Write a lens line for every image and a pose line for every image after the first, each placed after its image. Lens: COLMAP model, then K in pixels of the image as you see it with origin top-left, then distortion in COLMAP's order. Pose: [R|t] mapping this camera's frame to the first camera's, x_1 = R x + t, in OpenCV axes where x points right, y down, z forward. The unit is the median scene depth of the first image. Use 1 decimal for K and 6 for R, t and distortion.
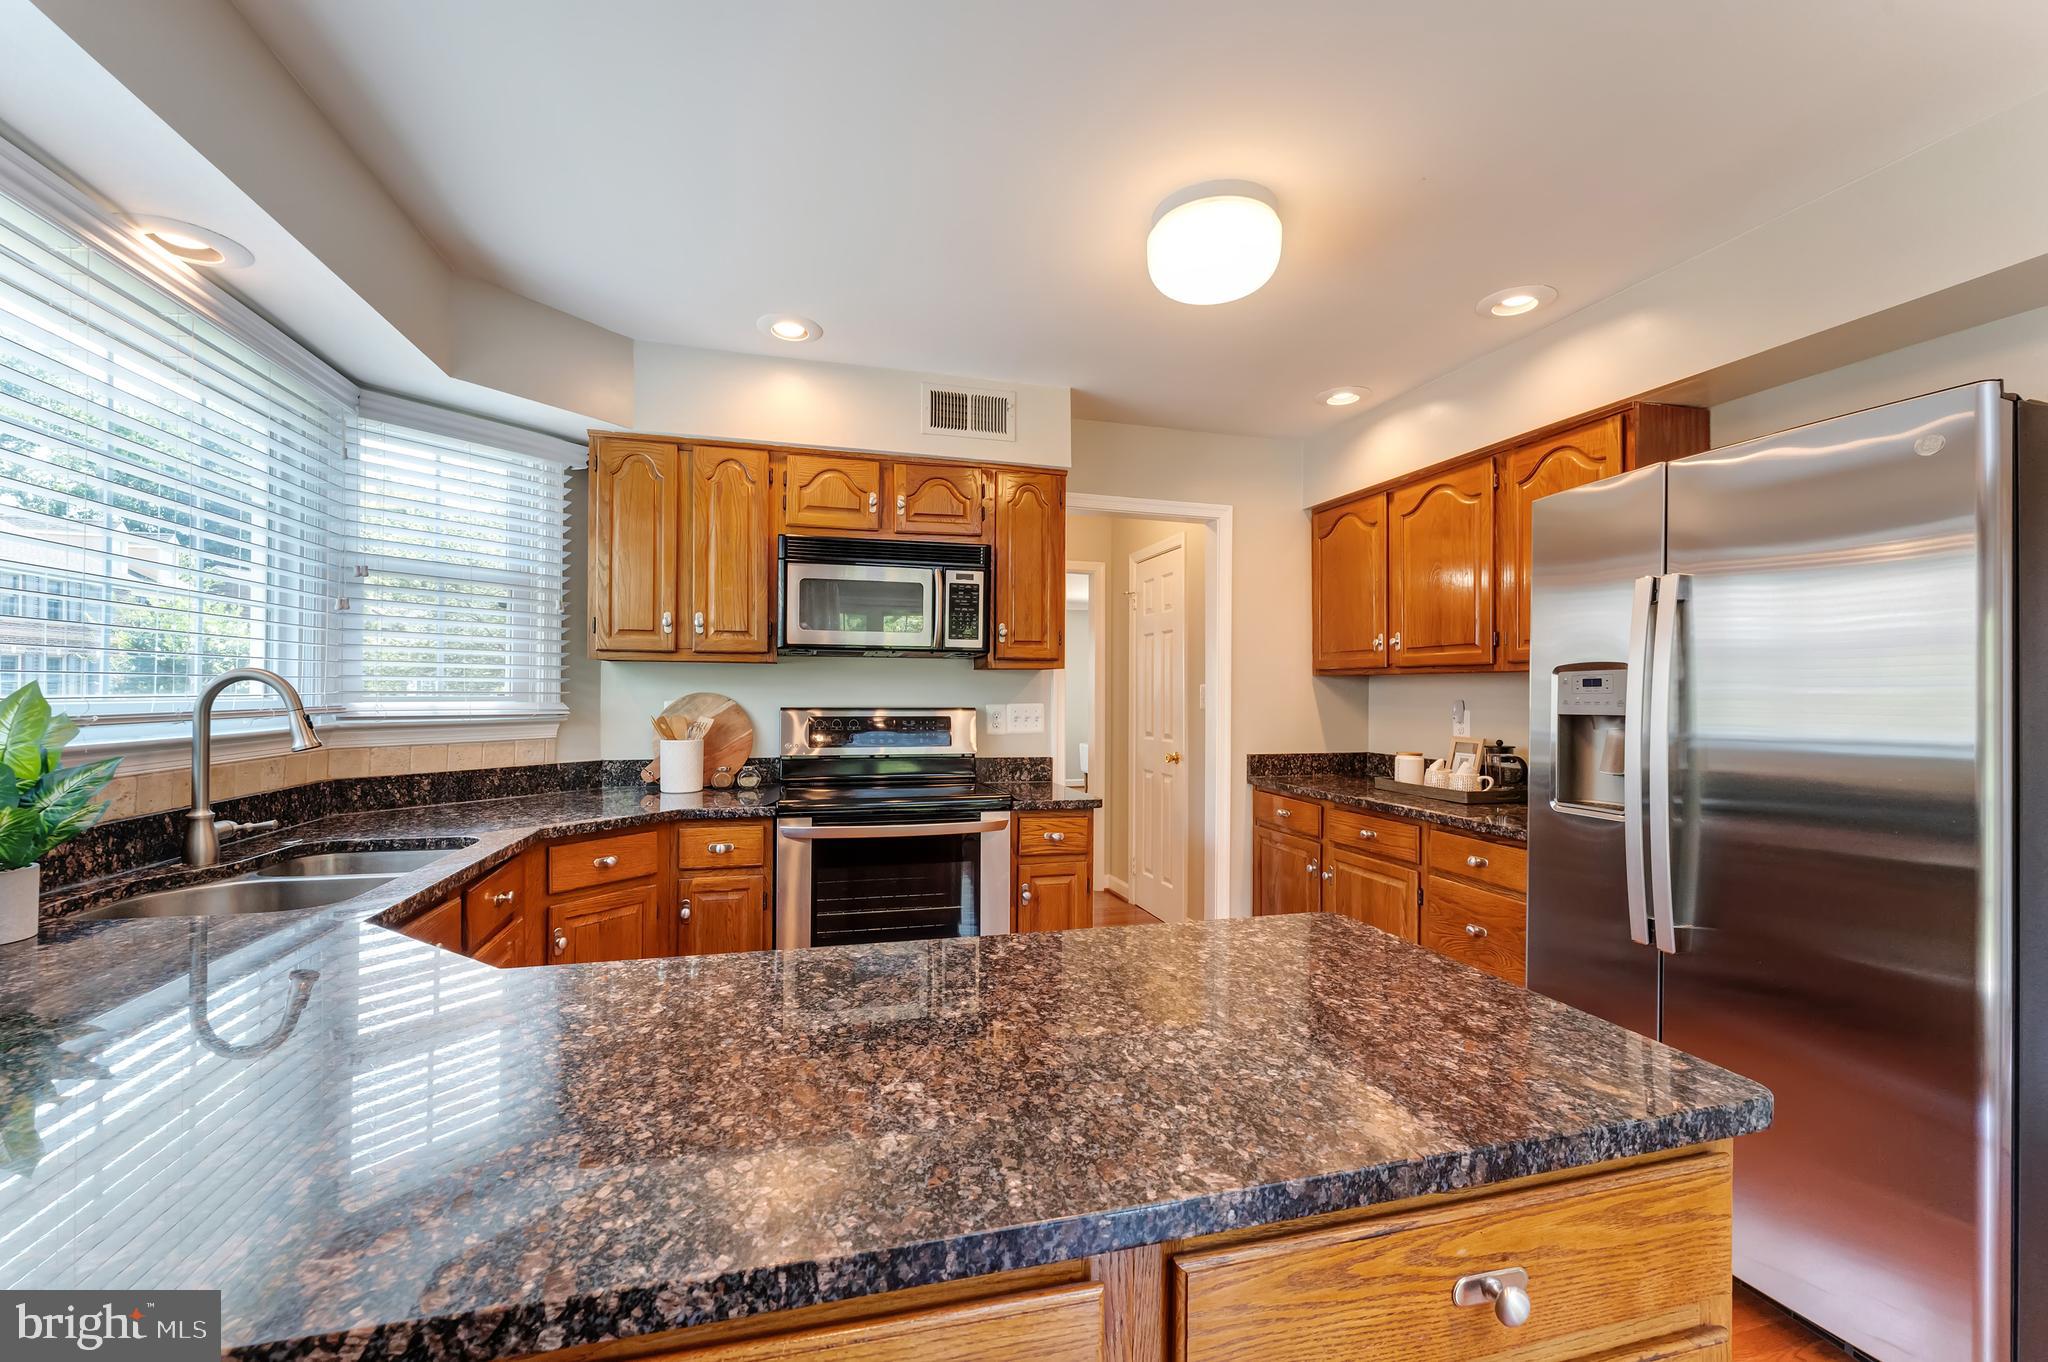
lens RADIAL K [[830.6, 0, 1024.0], [0, 830.6, 681.0], [0, 0, 1]] dist [-0.000097, -0.000017]
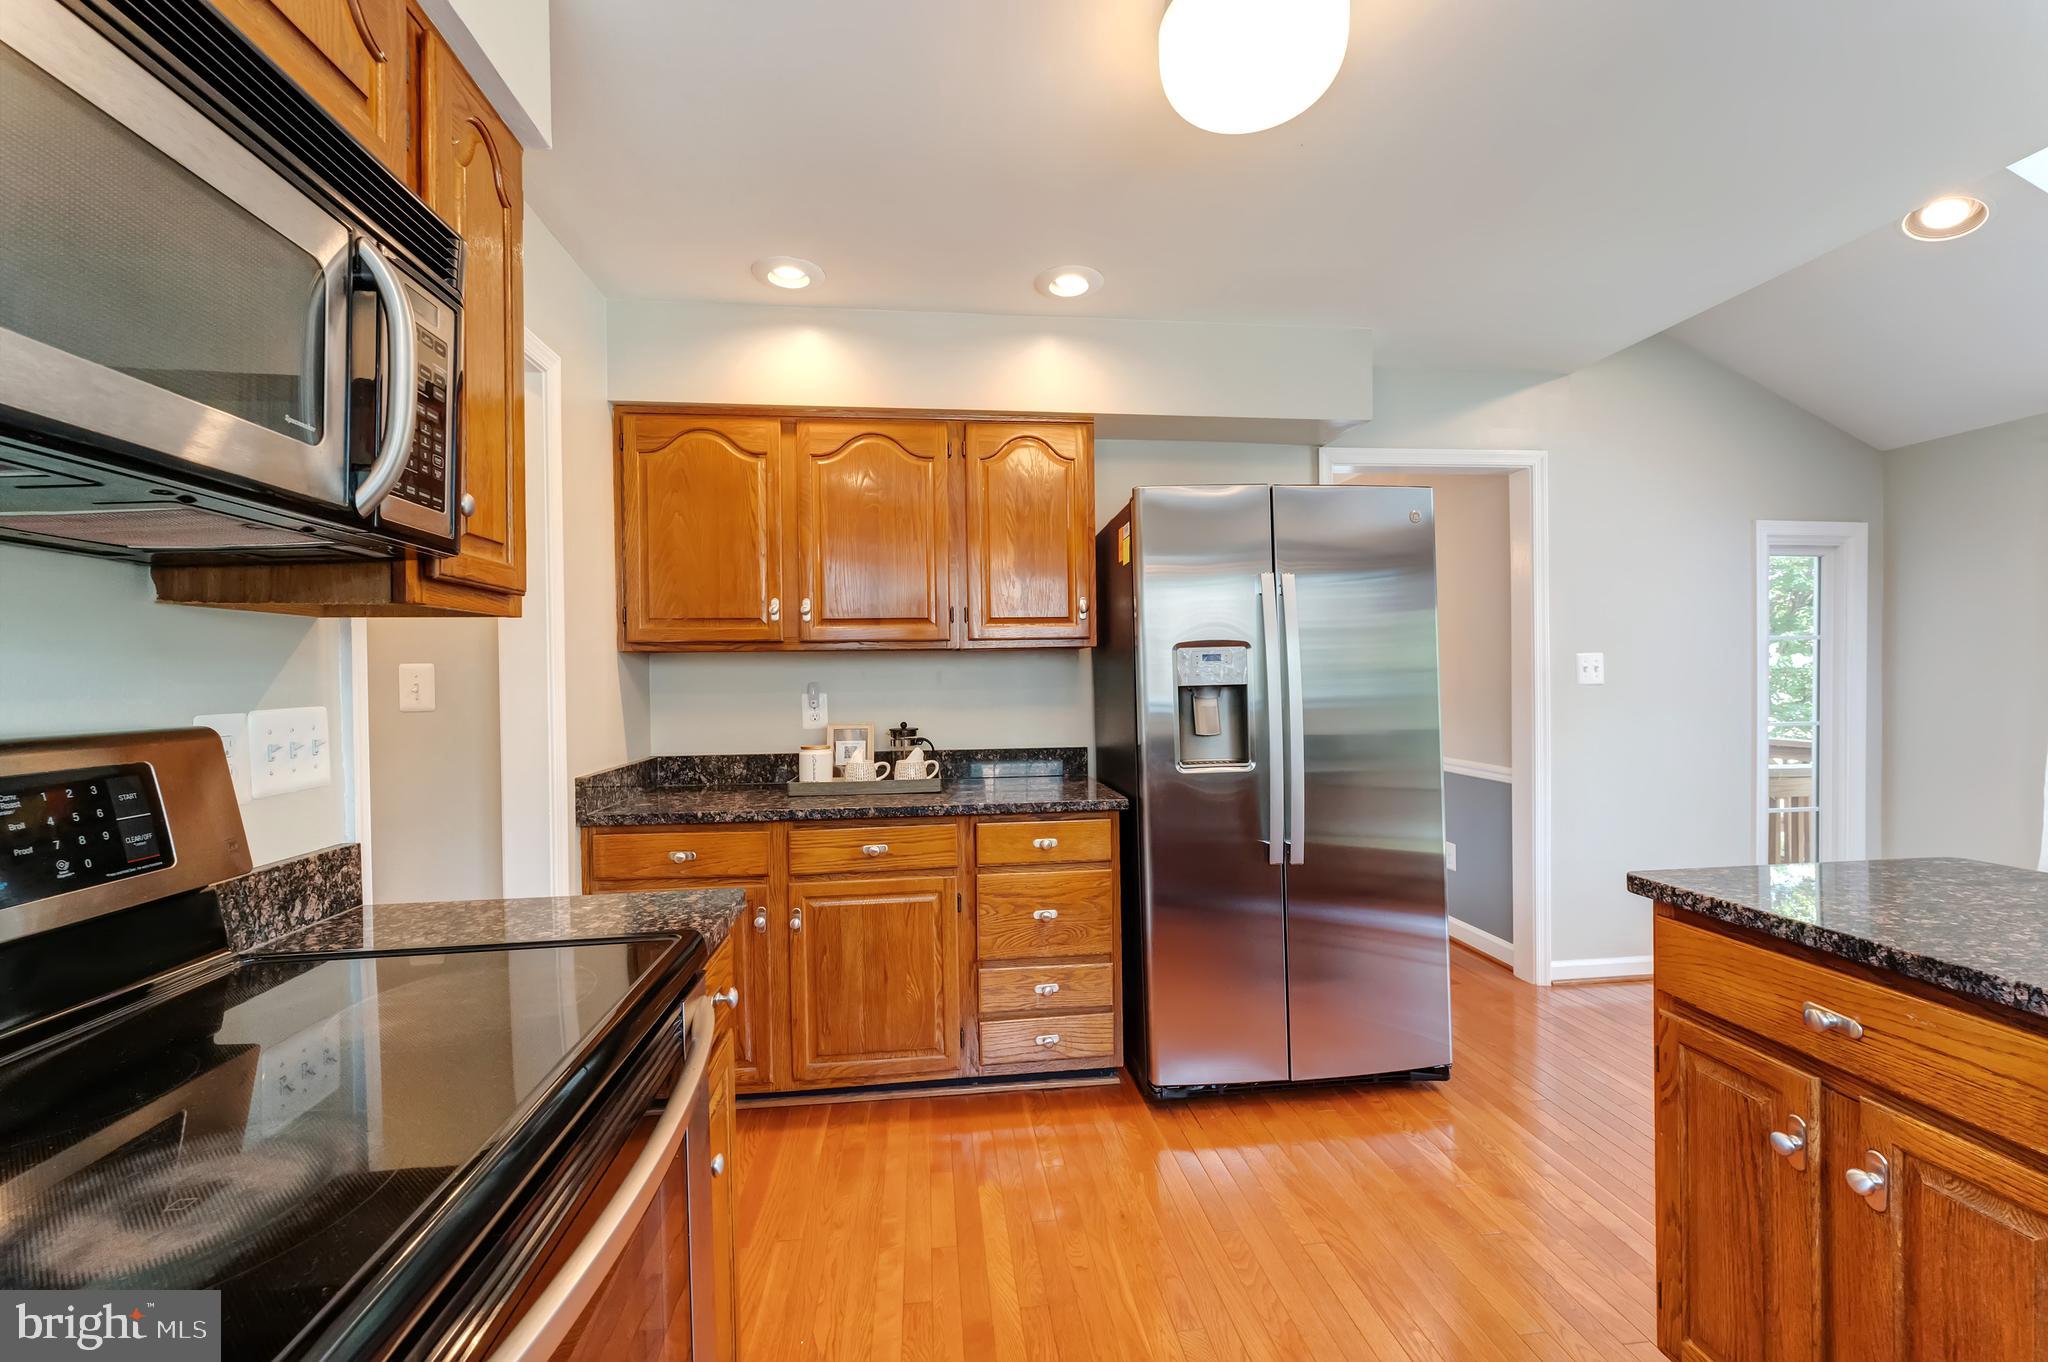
lens RADIAL K [[846.8, 0, 1024.0], [0, 846.8, 681.0], [0, 0, 1]] dist [0.000499, 0.000013]
pose [[0.153419, -0.011469, 0.988095, -0.333175], [0.003425, 0.999933, 0.011074, 0.013064], [-0.988155, 0.001685, 0.153448, 0.671555]]
